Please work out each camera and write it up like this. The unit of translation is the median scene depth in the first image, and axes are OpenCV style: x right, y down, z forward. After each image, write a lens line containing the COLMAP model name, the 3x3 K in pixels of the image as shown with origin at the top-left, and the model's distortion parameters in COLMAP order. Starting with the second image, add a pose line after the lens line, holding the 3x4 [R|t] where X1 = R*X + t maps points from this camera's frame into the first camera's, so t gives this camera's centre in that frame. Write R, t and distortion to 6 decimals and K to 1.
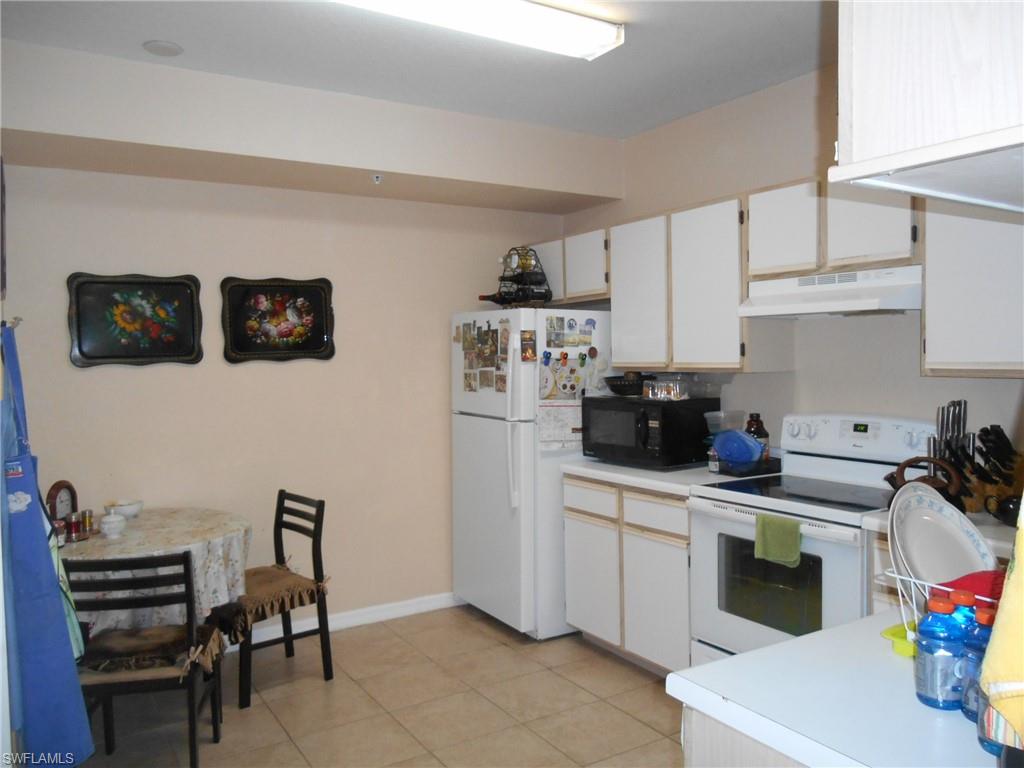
lens RADIAL K [[790.7, 0, 514.5], [0, 790.7, 387.0], [0, 0, 1]] dist [-0.029686, 0.029976]
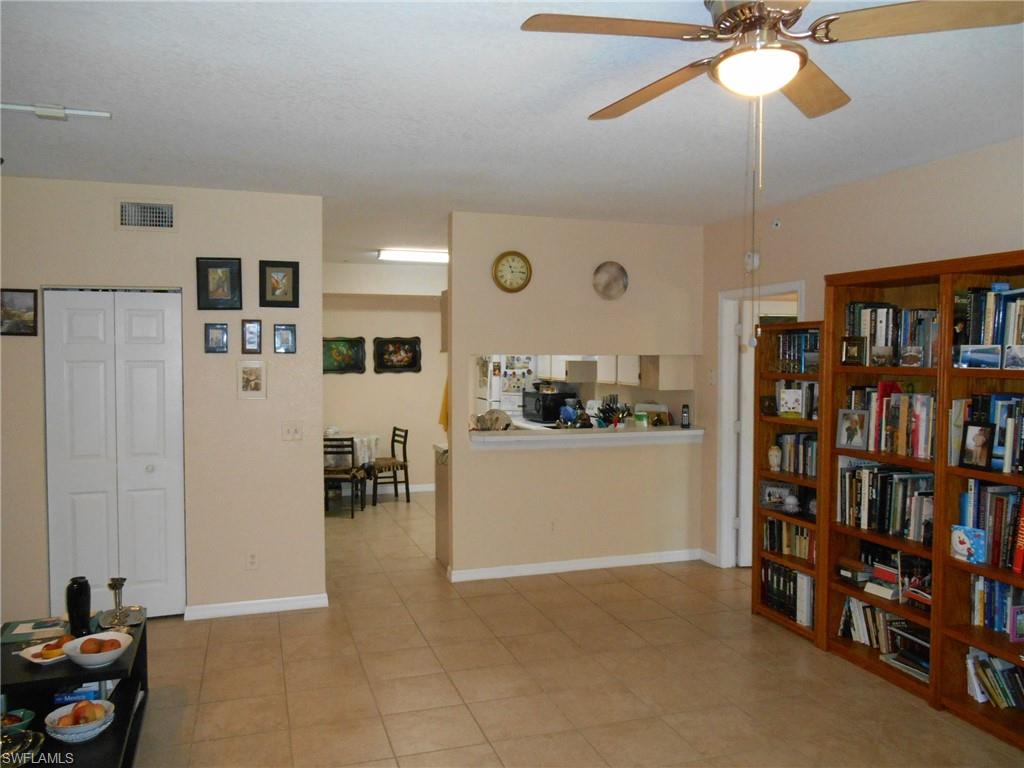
lens RADIAL K [[790.7, 0, 515.0], [0, 790.7, 392.3], [0, 0, 1]] dist [-0.029686, 0.029976]
pose [[0.971084, 0.026621, -0.237249, 0.621084], [-0.024901, 0.999637, 0.010242, -0.007833], [0.237436, -0.004038, 0.971395, -1.235751]]
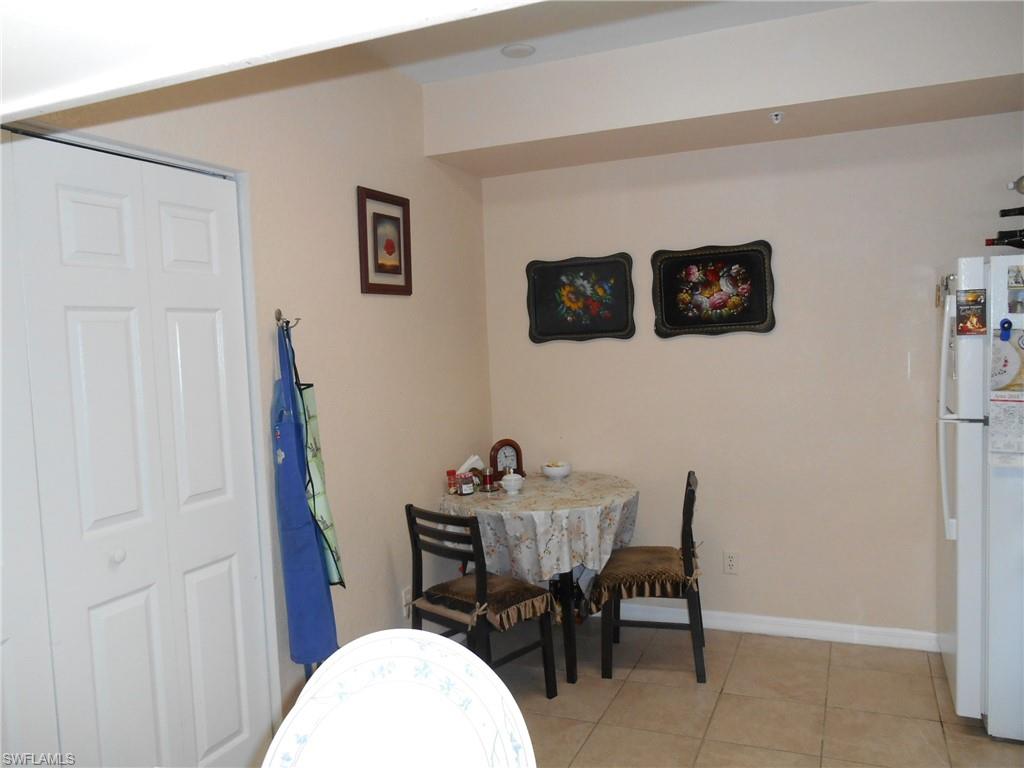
lens RADIAL K [[790.7, 0, 514.1], [0, 790.7, 385.9], [0, 0, 1]] dist [-0.029686, 0.029976]
pose [[0.576677, 0.047546, -0.815588, 0.350493], [-0.003024, 0.998422, 0.056067, -0.025145], [0.816967, -0.029867, 0.575911, 0.278293]]
